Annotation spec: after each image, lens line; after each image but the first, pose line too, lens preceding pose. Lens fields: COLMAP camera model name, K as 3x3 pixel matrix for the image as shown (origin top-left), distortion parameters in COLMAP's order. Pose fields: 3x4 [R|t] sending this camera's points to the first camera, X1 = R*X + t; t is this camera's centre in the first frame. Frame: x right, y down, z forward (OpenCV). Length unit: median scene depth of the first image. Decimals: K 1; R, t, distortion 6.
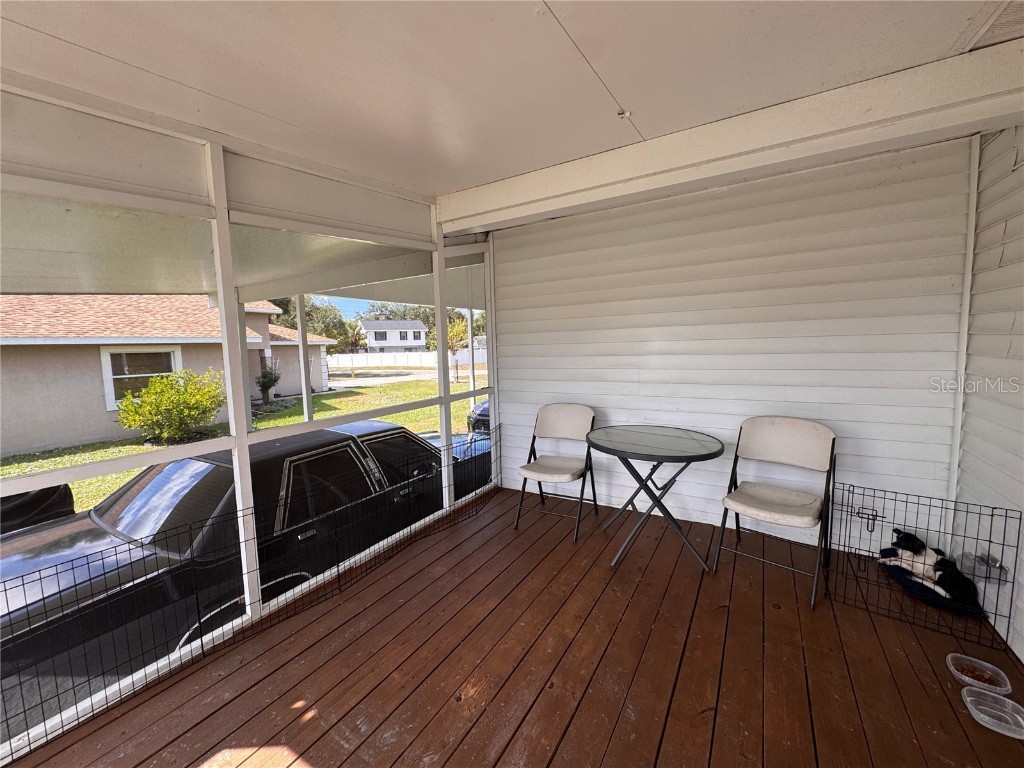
lens RADIAL K [[411.8, 0, 511.8], [0, 411.8, 384.3], [0, 0, 1]] dist [-0.002087, 0.000424]
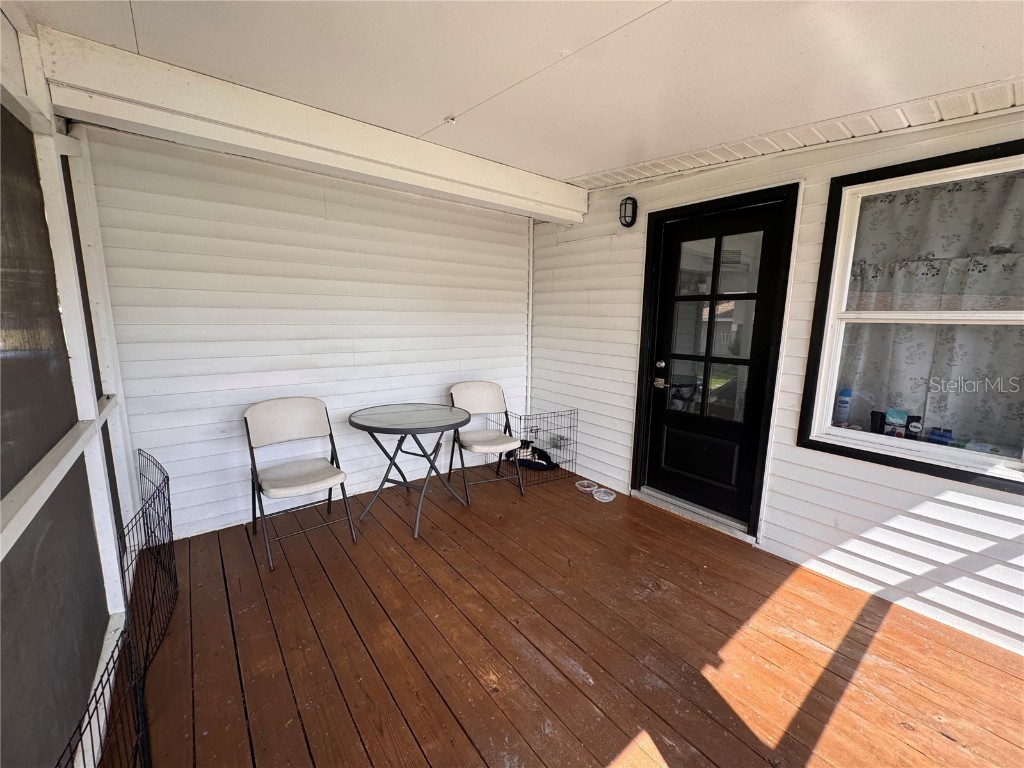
lens RADIAL K [[411.8, 0, 512.7], [0, 411.8, 383.8], [0, 0, 1]] dist [-0.002087, 0.000424]
pose [[0.349658, -0.112942, 0.930045, -0.658750], [0.071554, 0.993027, 0.093689, -0.037992], [-0.934141, 0.033790, 0.355301, 0.405715]]
